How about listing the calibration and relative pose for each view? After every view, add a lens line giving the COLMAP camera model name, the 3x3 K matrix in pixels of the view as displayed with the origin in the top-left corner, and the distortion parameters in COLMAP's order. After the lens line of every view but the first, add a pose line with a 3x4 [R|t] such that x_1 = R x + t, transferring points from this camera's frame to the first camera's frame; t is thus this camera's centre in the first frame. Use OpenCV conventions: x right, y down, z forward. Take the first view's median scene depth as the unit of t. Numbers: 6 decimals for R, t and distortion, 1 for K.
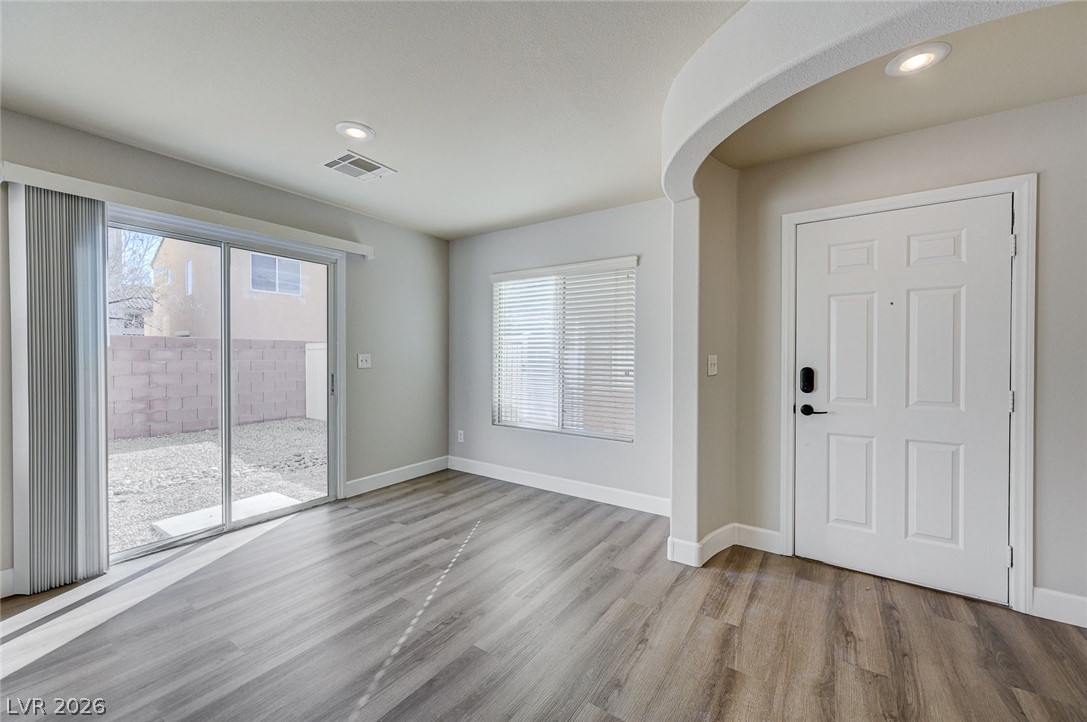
lens RADIAL K [[427.3, 0, 543.5], [0, 427.3, 361.0], [0, 0, 1]] dist [-0.000434, 0.000038]
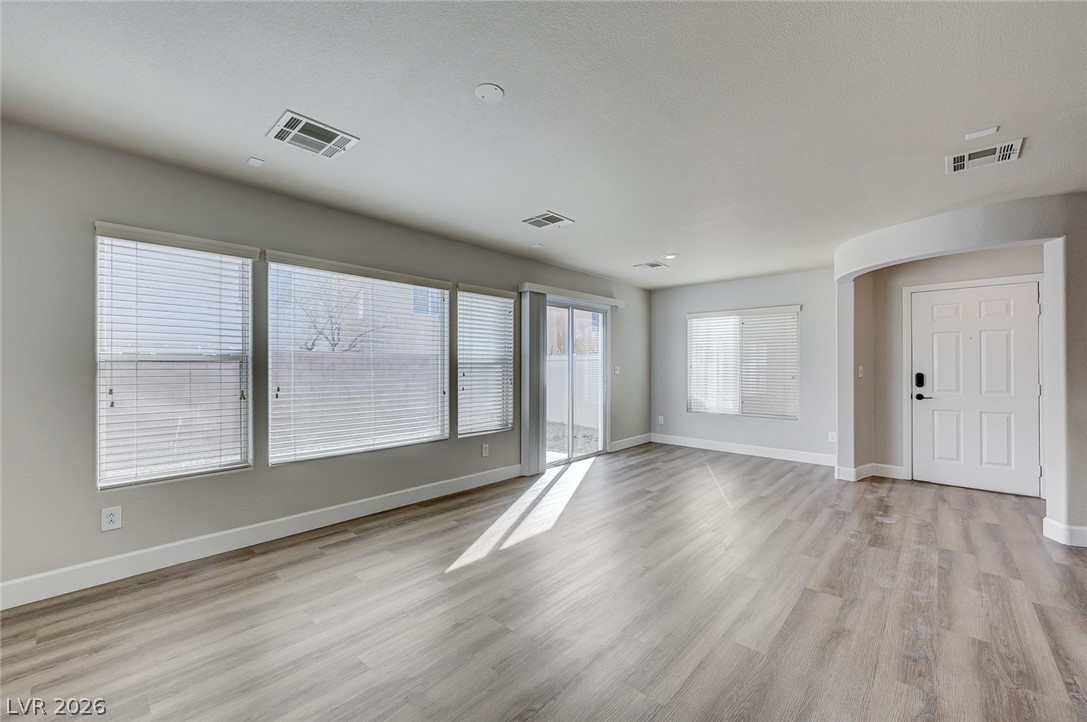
lens RADIAL K [[433.2, 0, 544.4], [0, 433.2, 365.5], [0, 0, 1]] dist [-0.000406, 0.000042]
pose [[0.989851, -0.002481, -0.142087, -0.585260], [0.000391, 0.999891, -0.014737, 0.008583], [0.142108, 0.014532, 0.989744, -0.877184]]
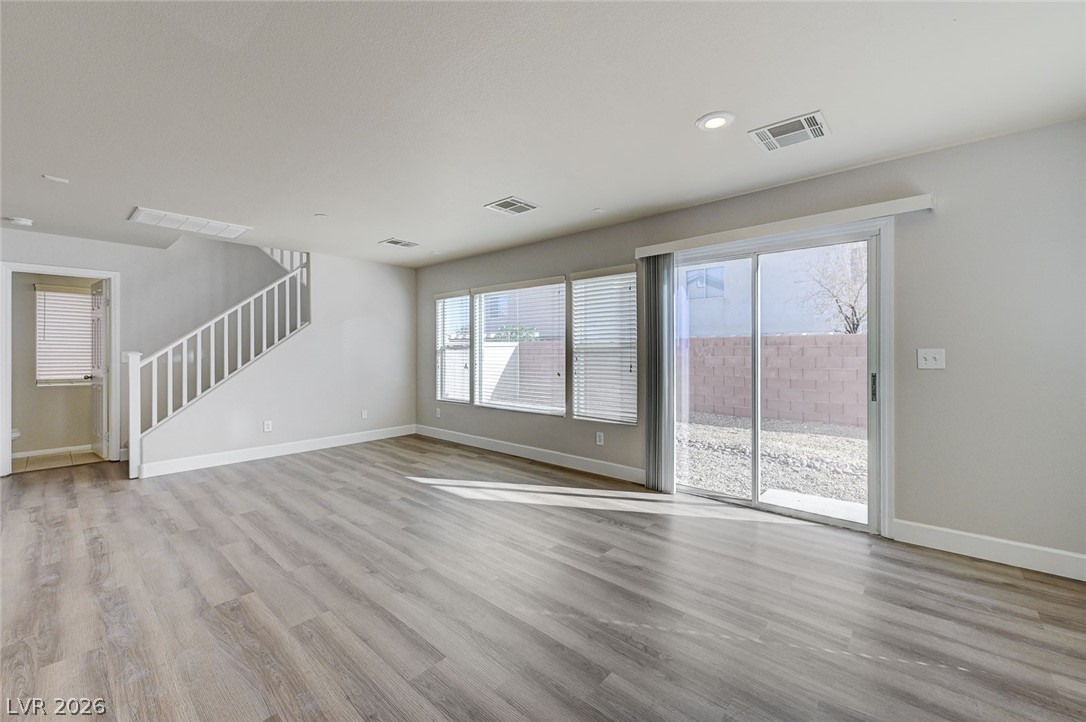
lens RADIAL K [[437.2, 0, 547.1], [0, 437.2, 350.1], [0, 0, 1]] dist [-0.001010, -0.000249]
pose [[-0.124776, -0.007265, -0.992158, 0.471684], [-0.010936, 0.999923, -0.005947, -0.003982], [0.992125, 0.010108, -0.124846, 0.595899]]
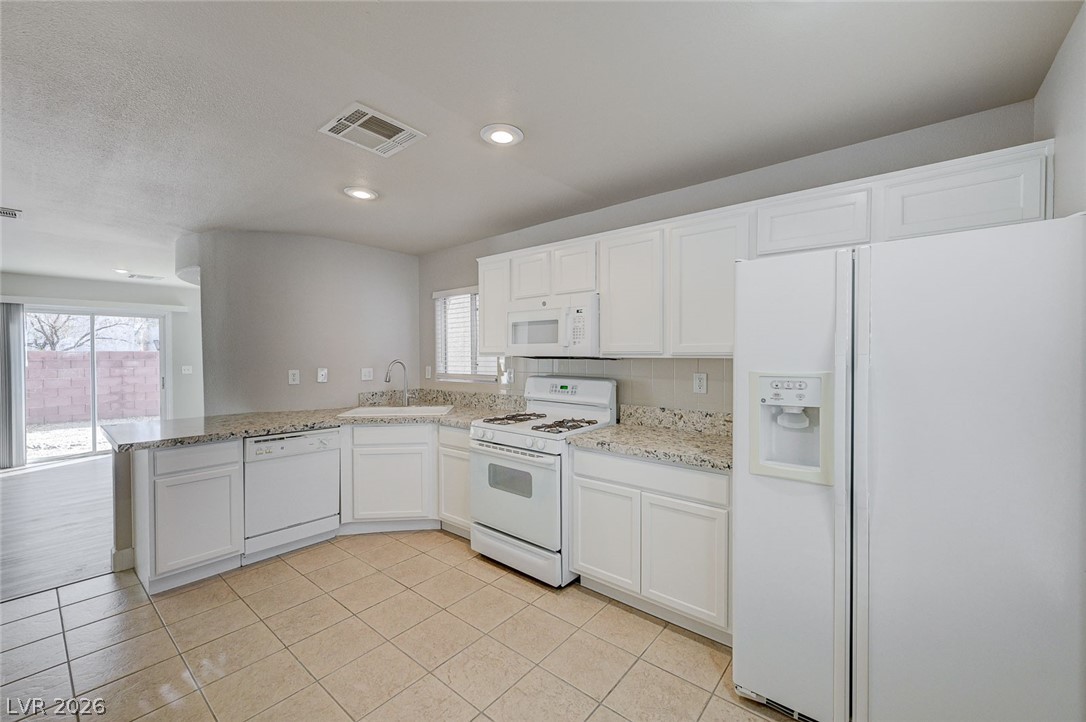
lens RADIAL K [[432.8, 0, 543.9], [0, 432.8, 365.5], [0, 0, 1]] dist [-0.000406, 0.000042]
pose [[0.995513, -0.001582, -0.094606, 1.595262], [0.002301, 0.999969, 0.007492, -0.037398], [0.094592, -0.007676, 0.995487, -0.853999]]
